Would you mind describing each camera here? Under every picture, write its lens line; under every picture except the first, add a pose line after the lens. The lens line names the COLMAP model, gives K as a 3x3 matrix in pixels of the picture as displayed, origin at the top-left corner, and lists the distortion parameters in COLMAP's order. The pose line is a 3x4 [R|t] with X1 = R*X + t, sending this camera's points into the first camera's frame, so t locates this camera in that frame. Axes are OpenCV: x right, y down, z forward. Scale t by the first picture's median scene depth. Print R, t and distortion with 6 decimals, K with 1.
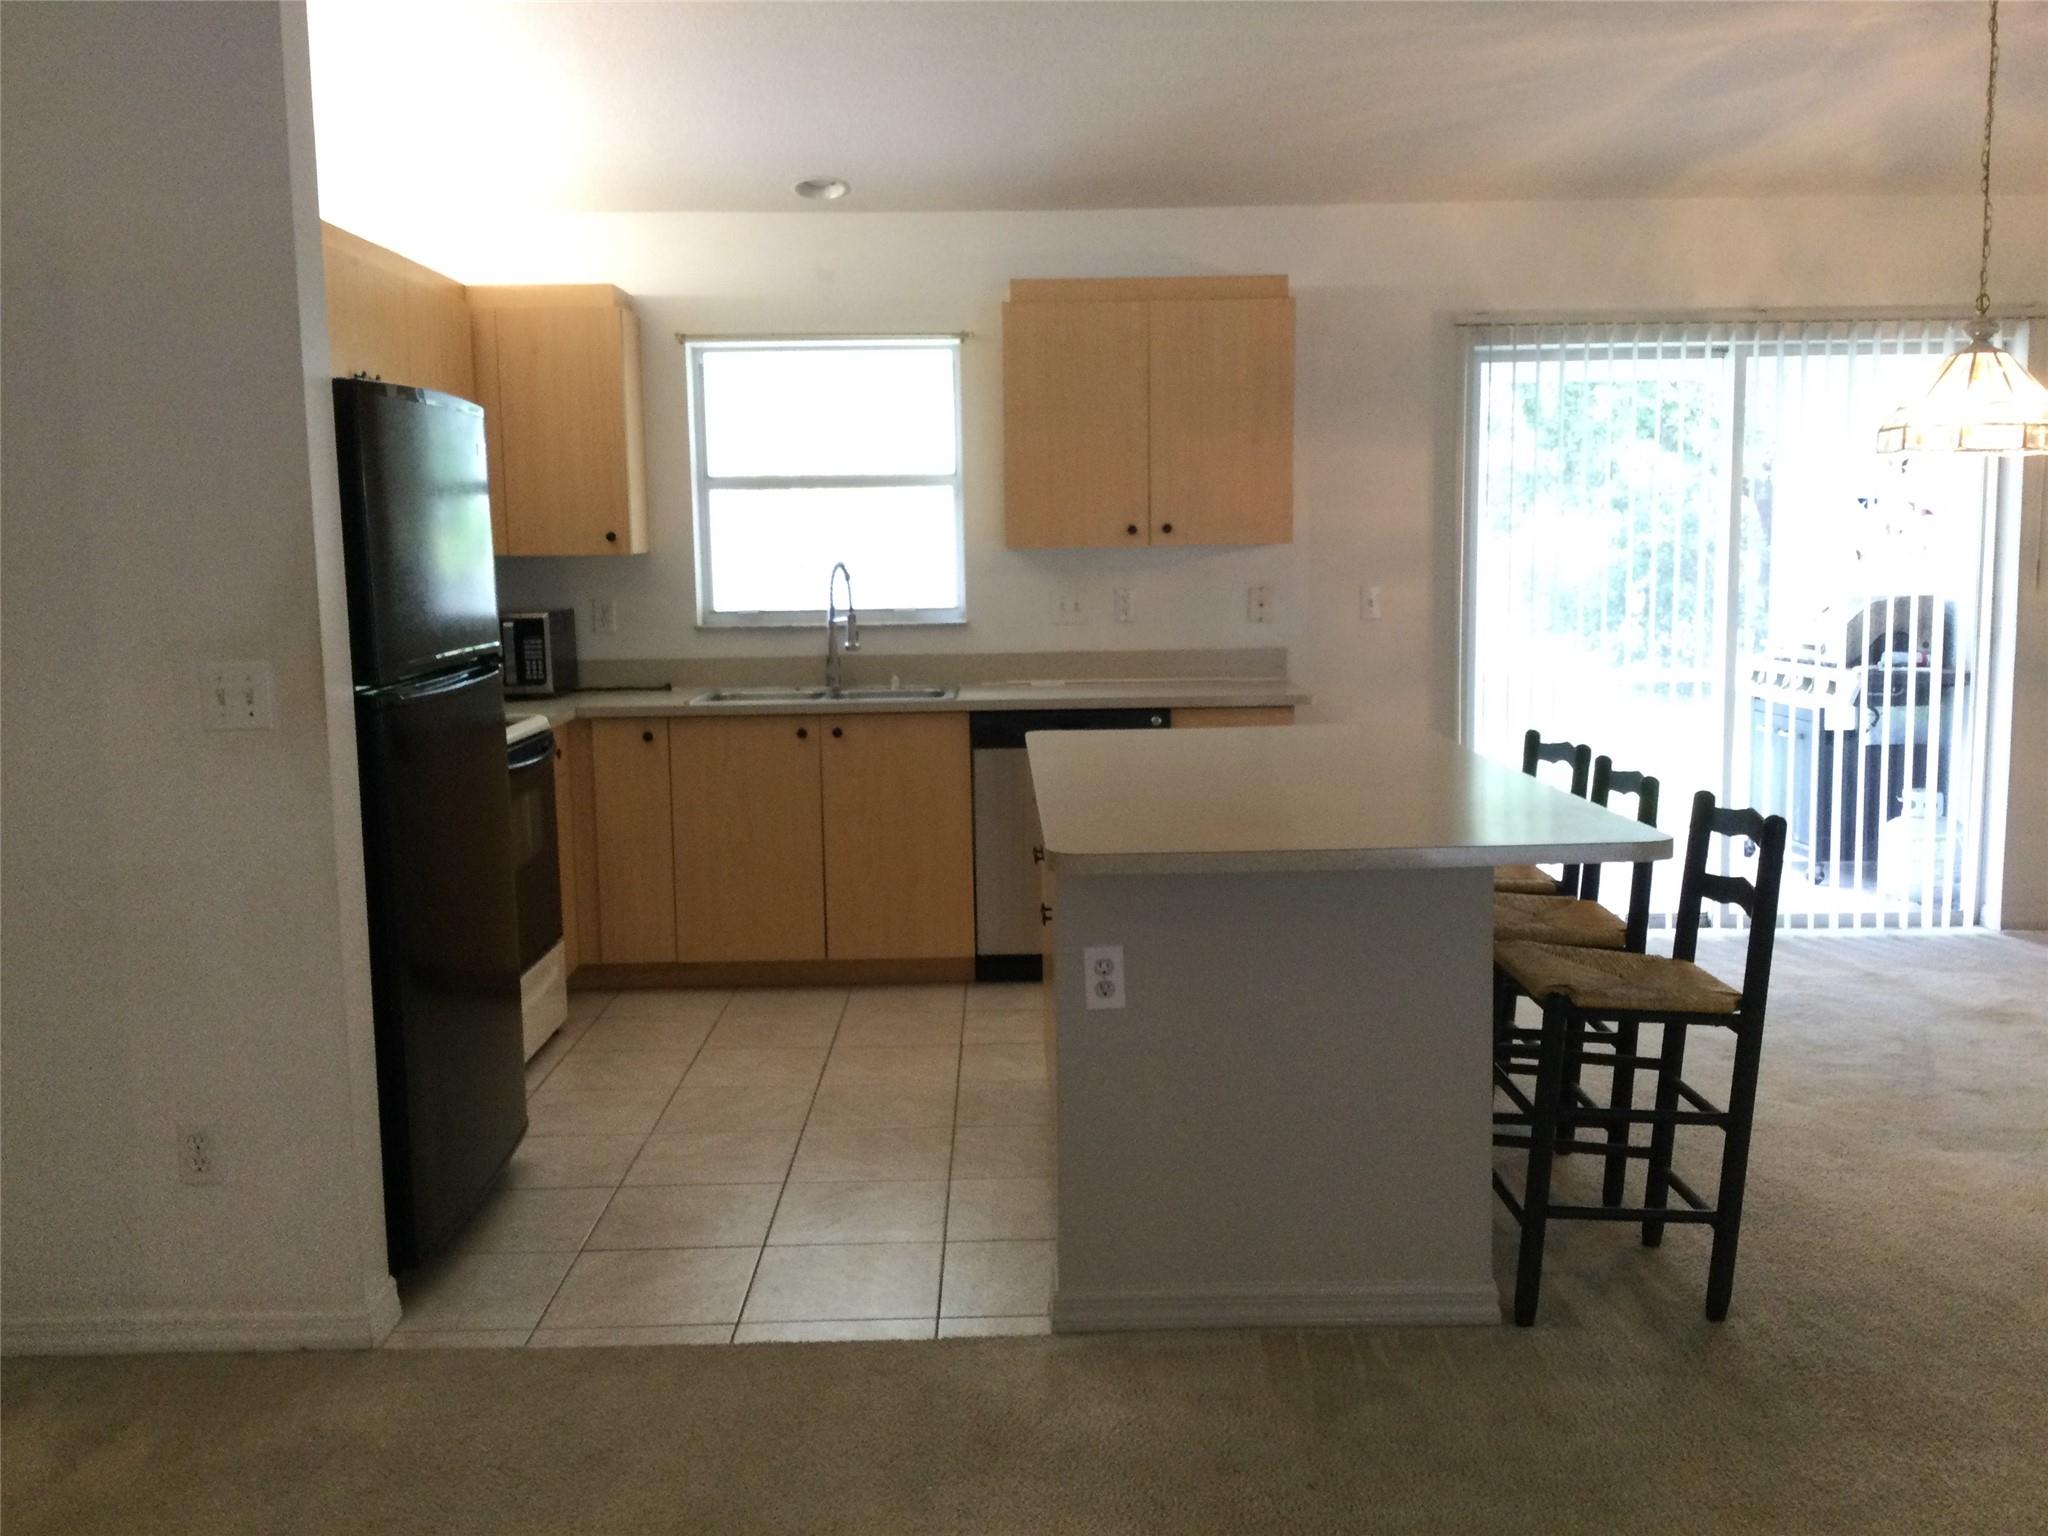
lens RADIAL K [[1859.0, 0, 1032.4], [0, 1859.0, 751.7], [0, 0, 1]] dist [0.133669, -0.240903]
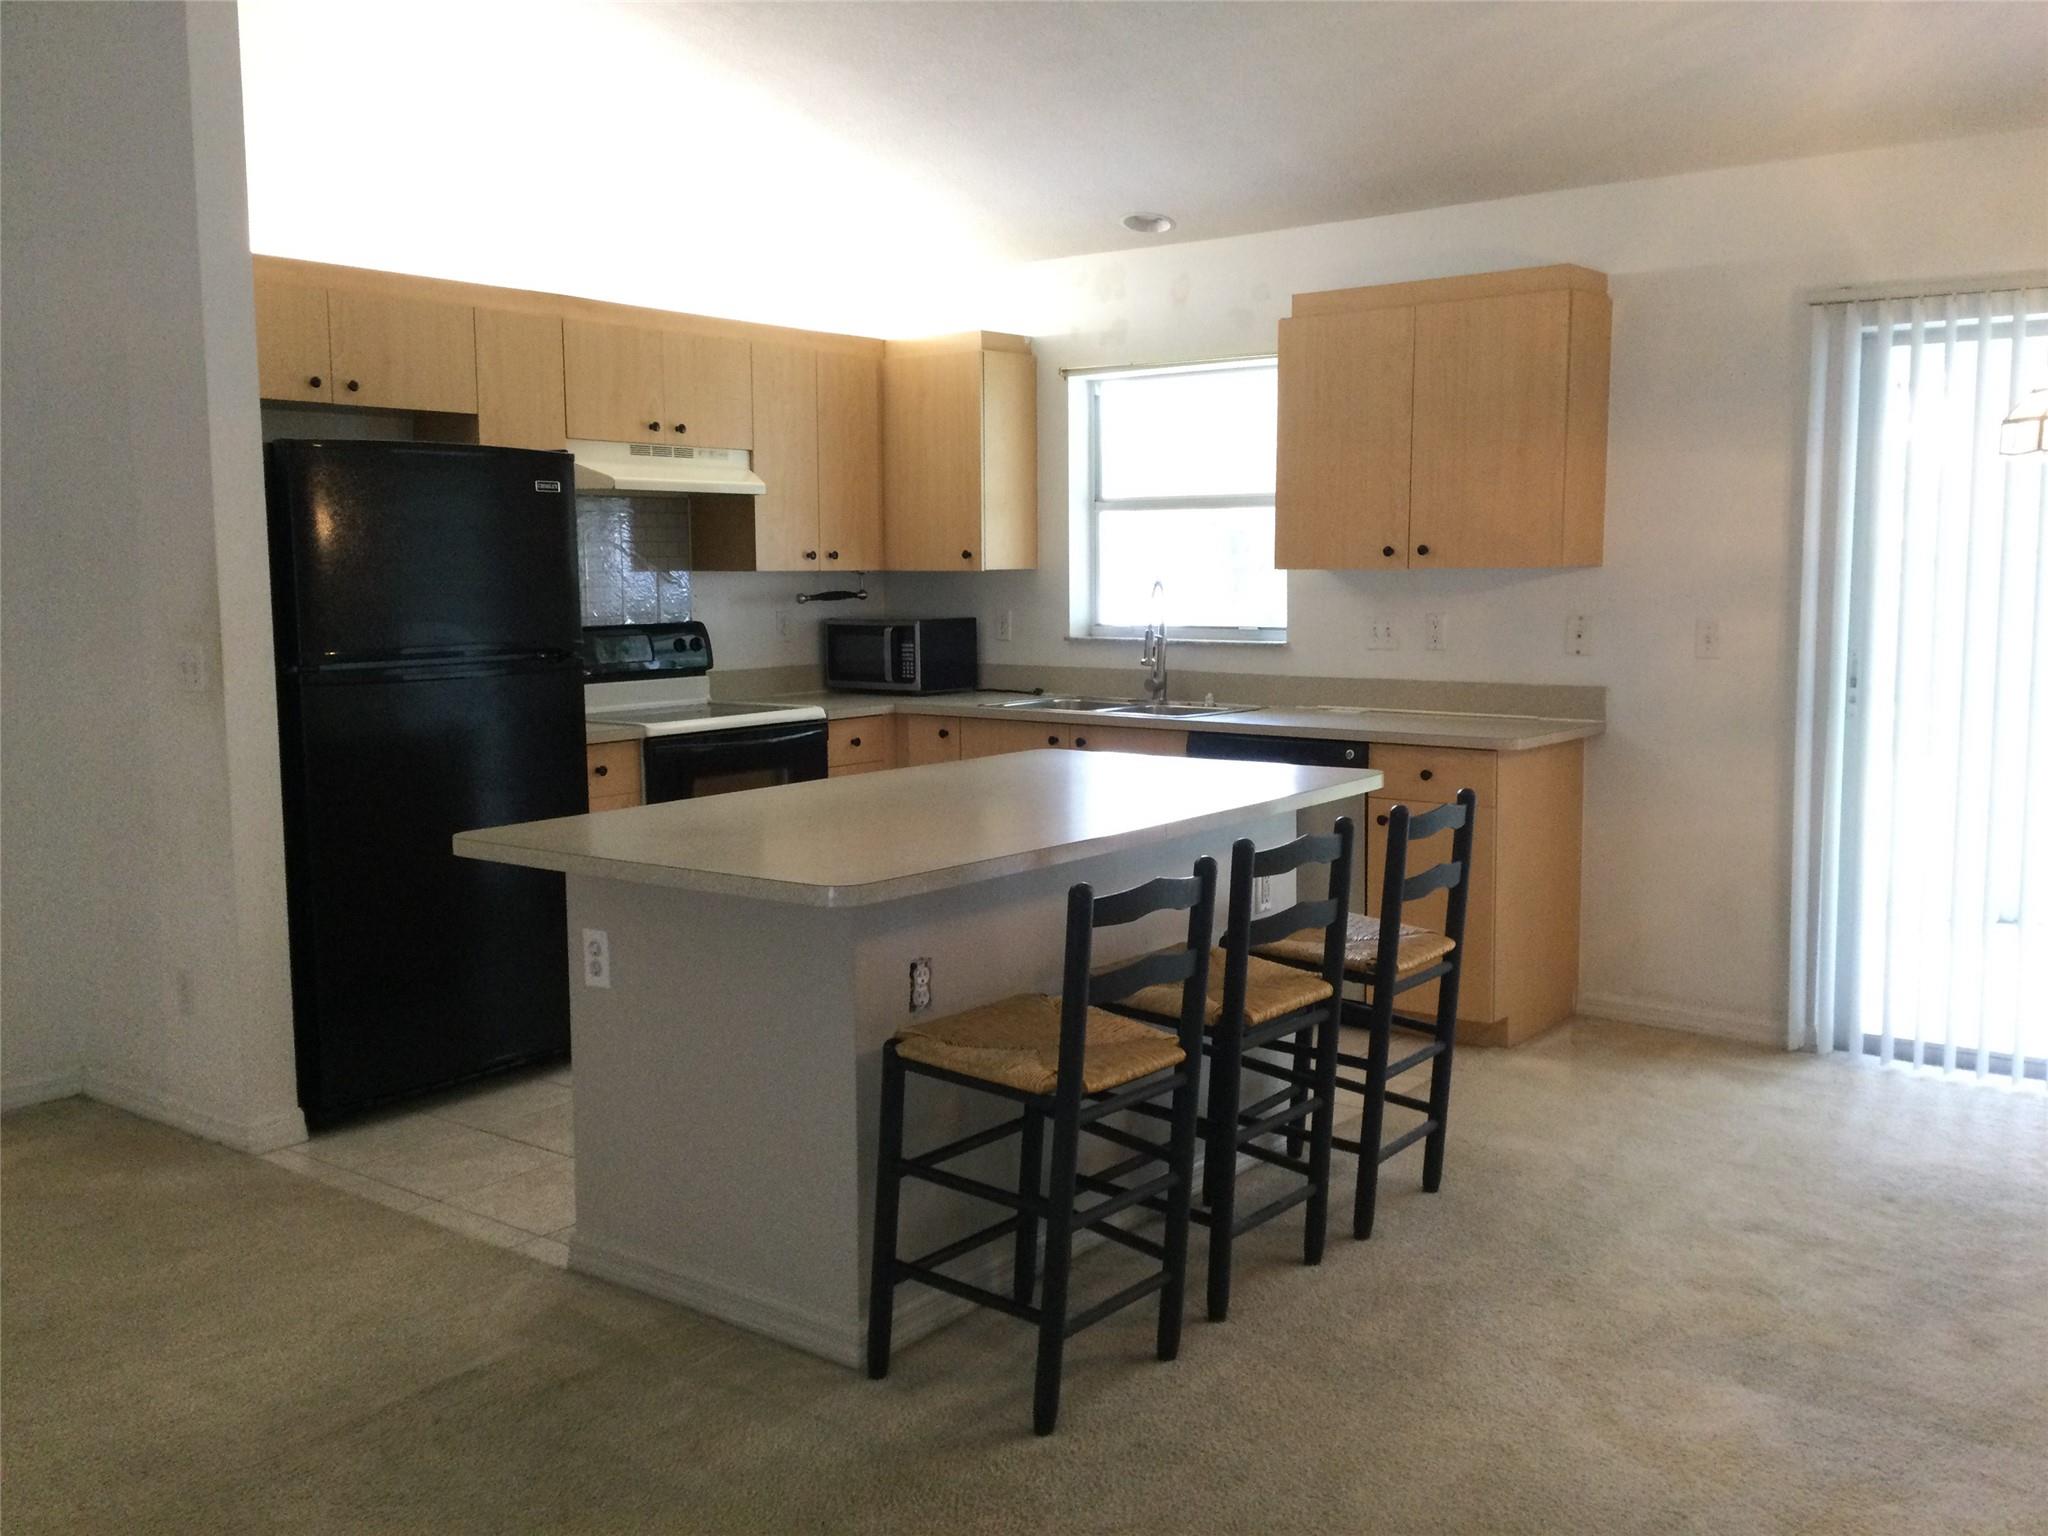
lens RADIAL K [[1859.0, 0, 1032.4], [0, 1859.0, 751.7], [0, 0, 1]] dist [0.133669, -0.240903]
pose [[0.778799, 0.077062, -0.622522, 0.506379], [-0.080065, 0.996520, 0.023195, -0.026112], [0.622143, 0.031778, 0.782258, 0.156782]]
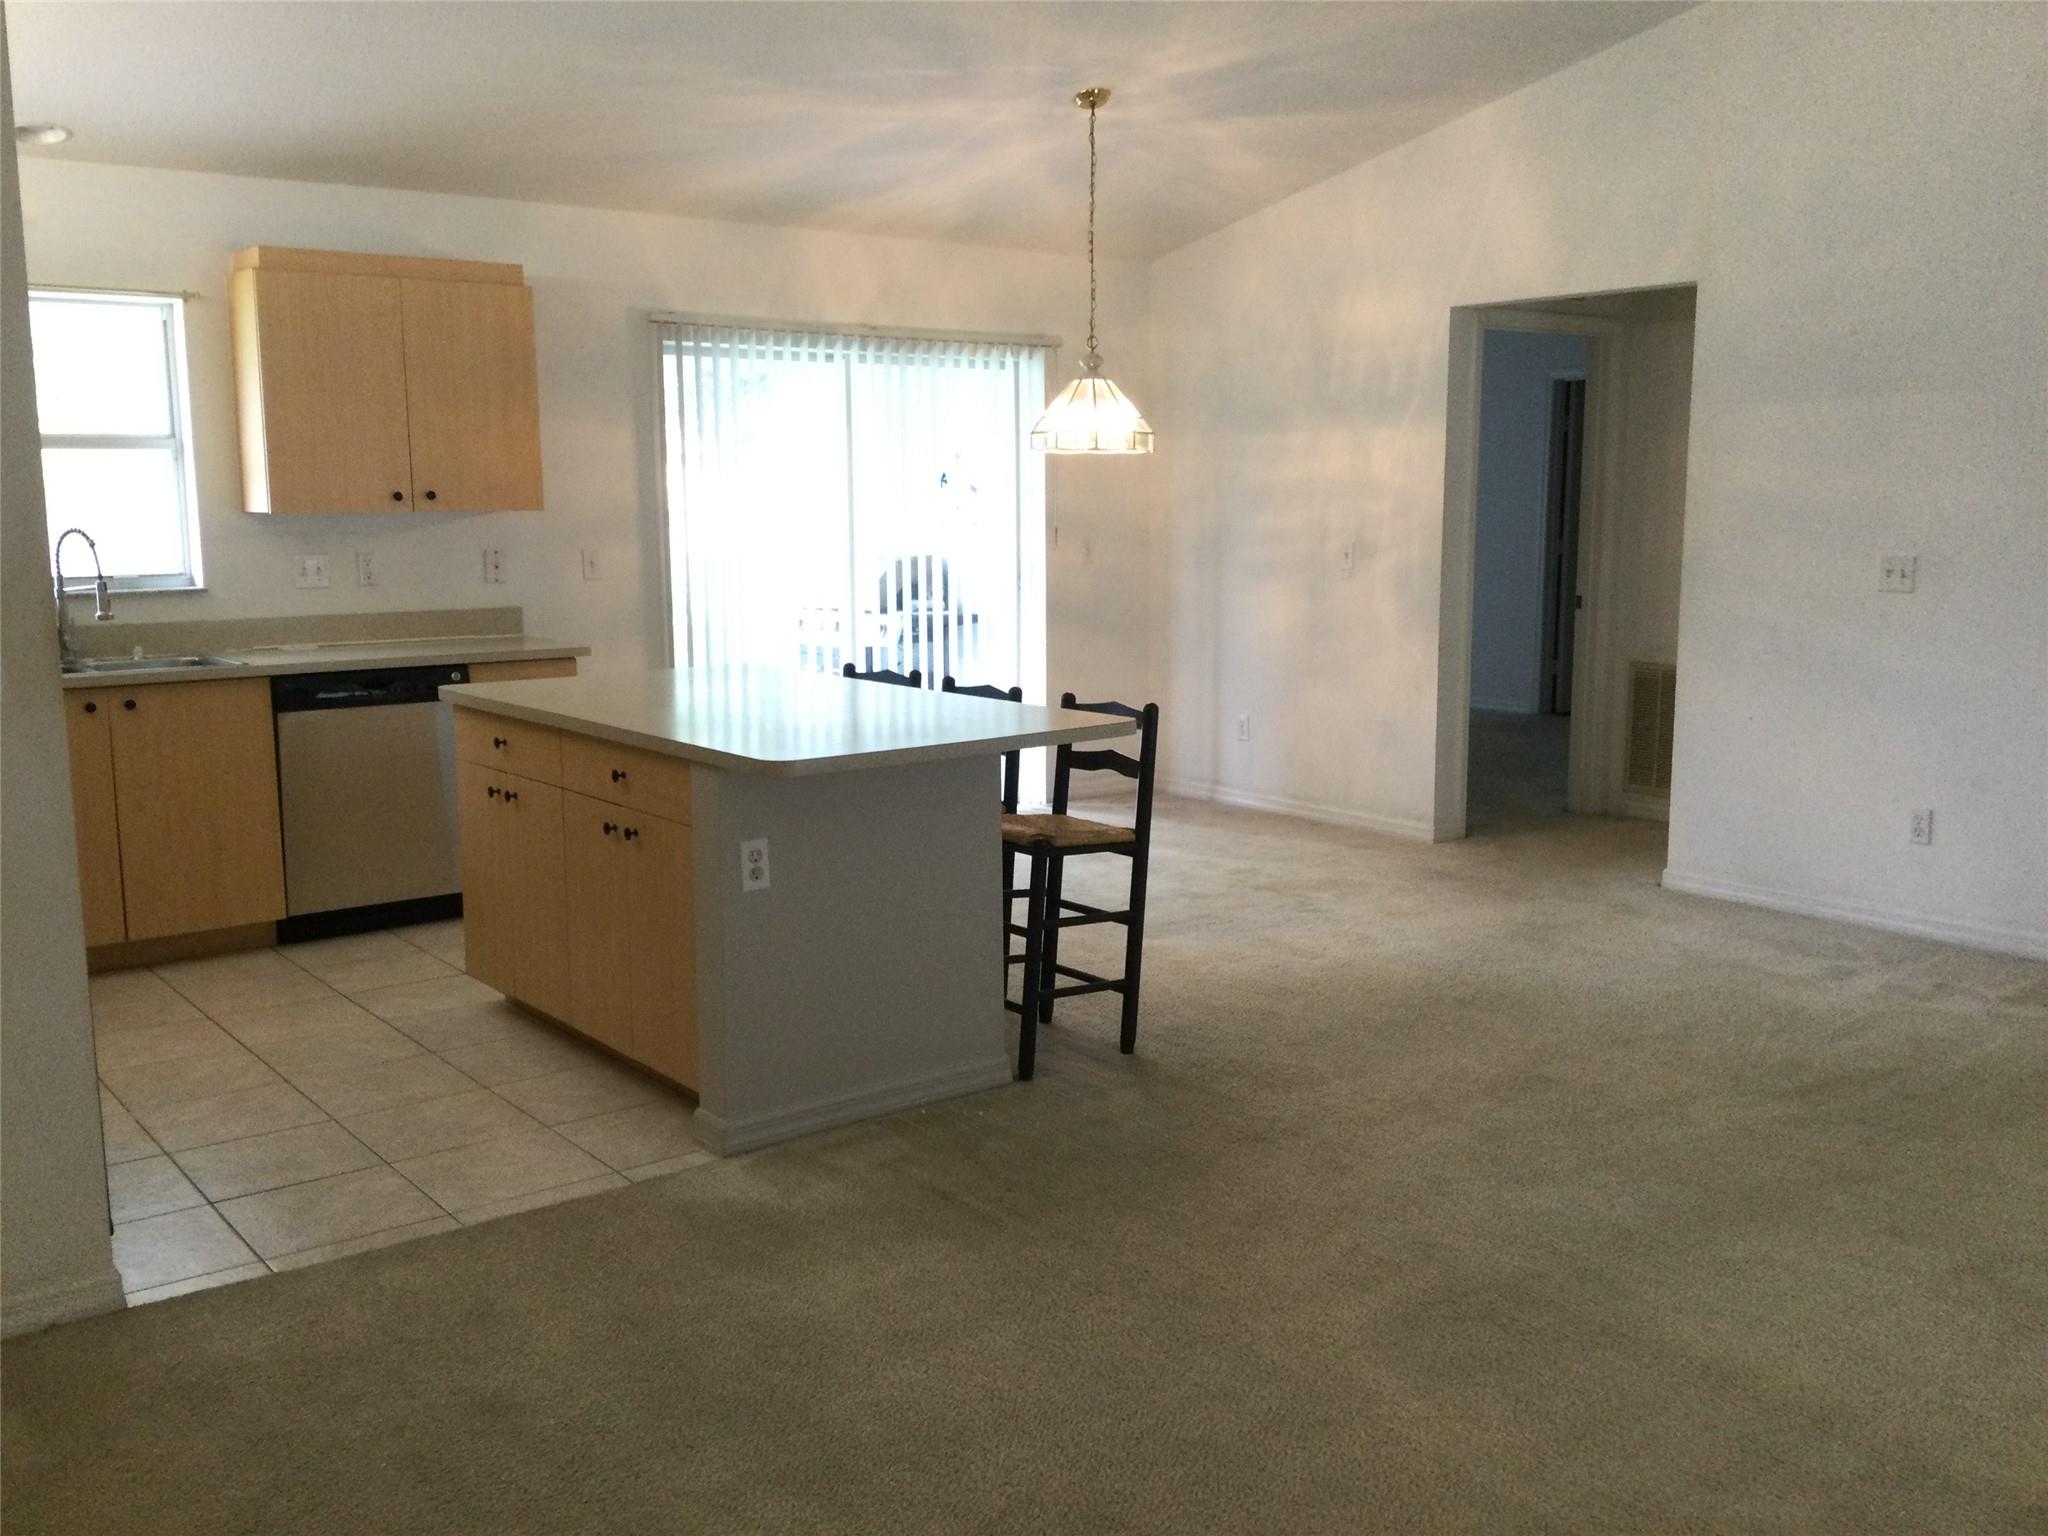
lens RADIAL K [[1859.0, 0, 1032.4], [0, 1859.0, 751.7], [0, 0, 1]] dist [0.133669, -0.240903]
pose [[0.800797, -0.075323, 0.594180, -0.300290], [0.063982, 0.997142, 0.040175, 0.004237], [-0.595508, 0.005845, 0.803328, -0.061601]]
